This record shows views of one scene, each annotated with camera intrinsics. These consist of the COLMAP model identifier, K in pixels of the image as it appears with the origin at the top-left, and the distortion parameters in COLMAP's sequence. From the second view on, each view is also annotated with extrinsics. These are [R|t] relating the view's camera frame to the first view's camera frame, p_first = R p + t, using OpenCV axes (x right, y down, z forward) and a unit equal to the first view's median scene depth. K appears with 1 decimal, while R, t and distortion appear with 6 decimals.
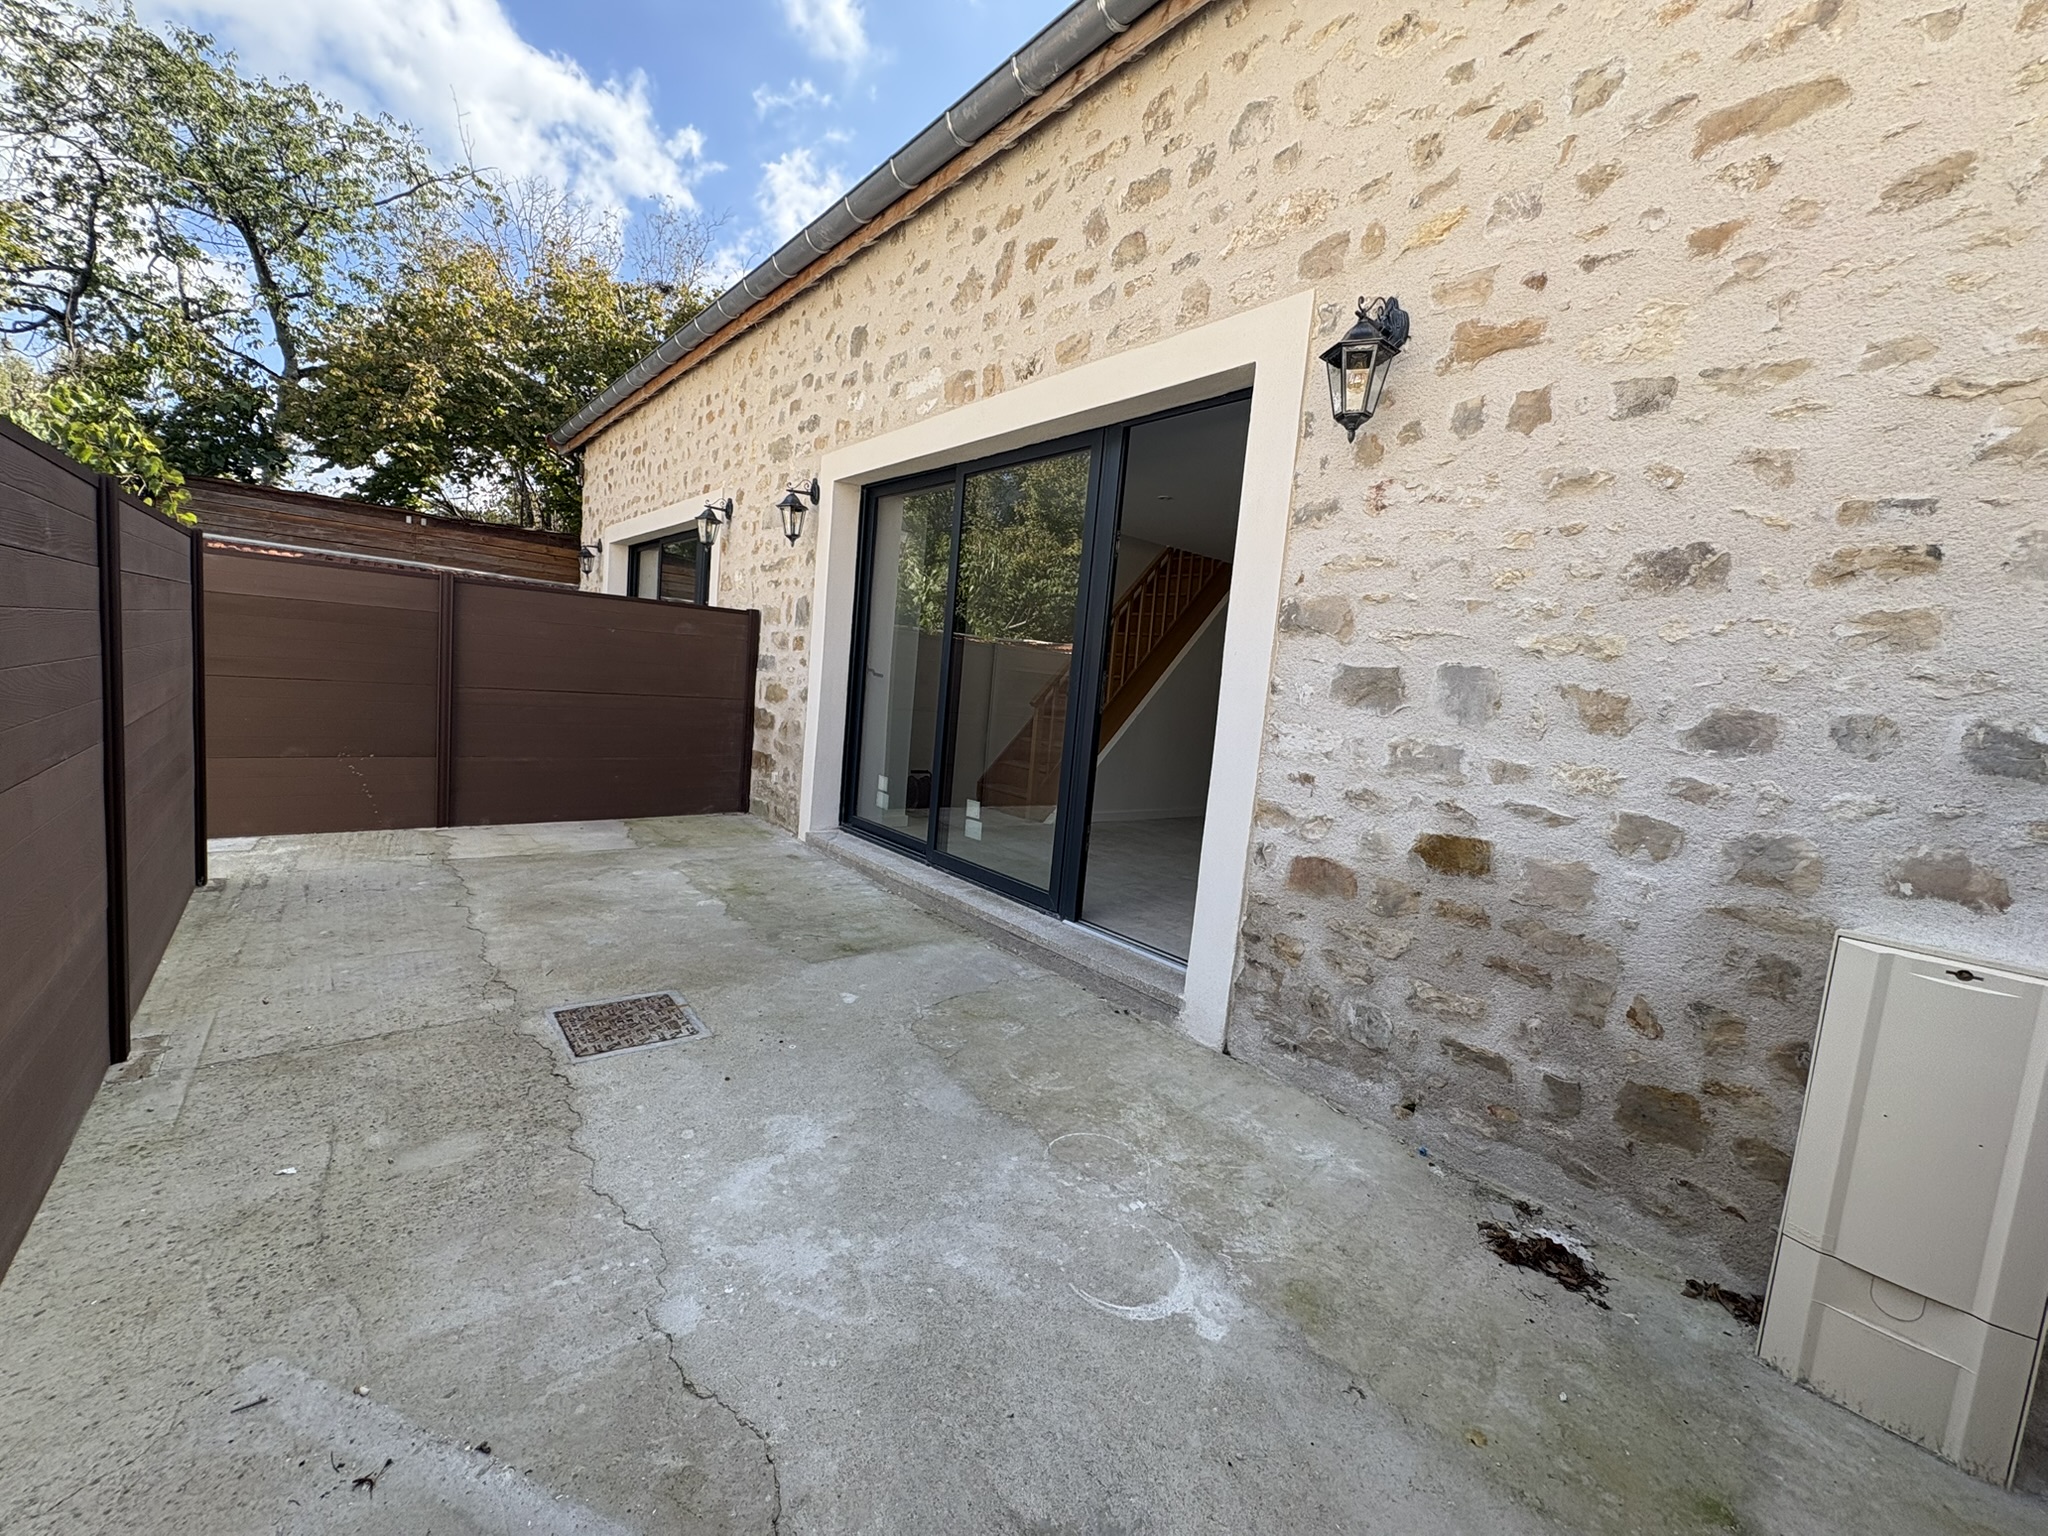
lens RADIAL K [[818.0, 0, 1025.1], [0, 818.0, 766.1], [0, 0, 1]] dist [-0.001262, 0.000779]
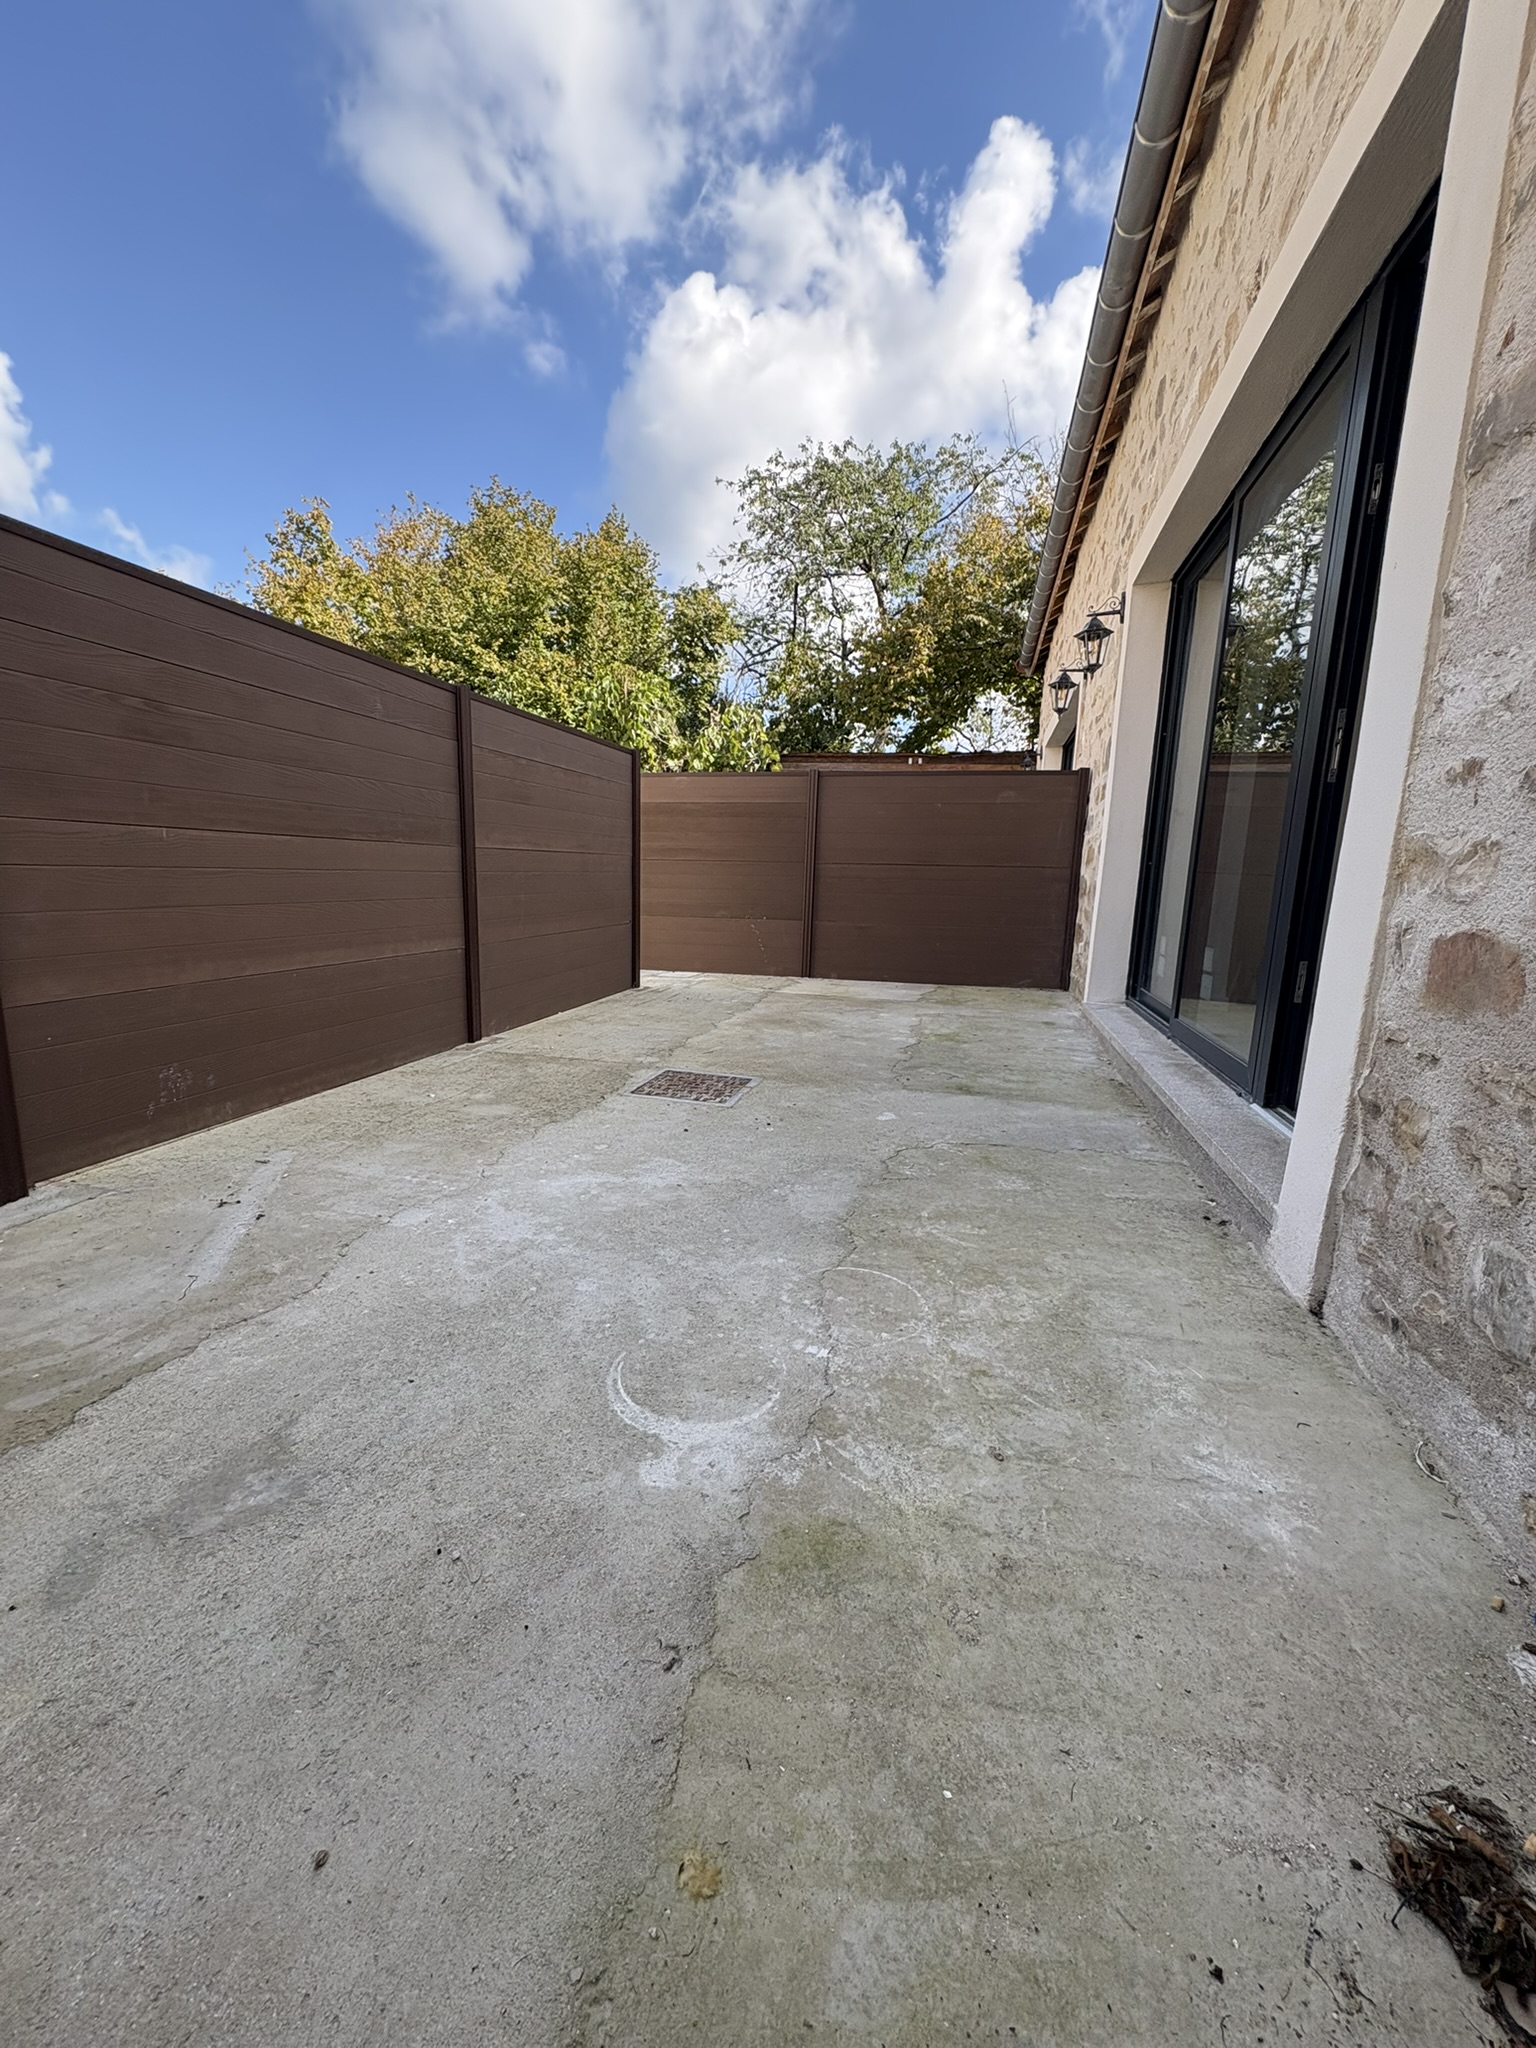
lens RADIAL K [[818.0, 0, 768.5], [0, 818.0, 1023.2], [0, 0, 1]] dist [-0.001262, 0.000779]
pose [[0.589789, 0.076067, -0.803967, 0.501766], [-0.063335, 0.996844, 0.047854, 0.166525], [0.805070, 0.022695, 0.592746, 0.405038]]
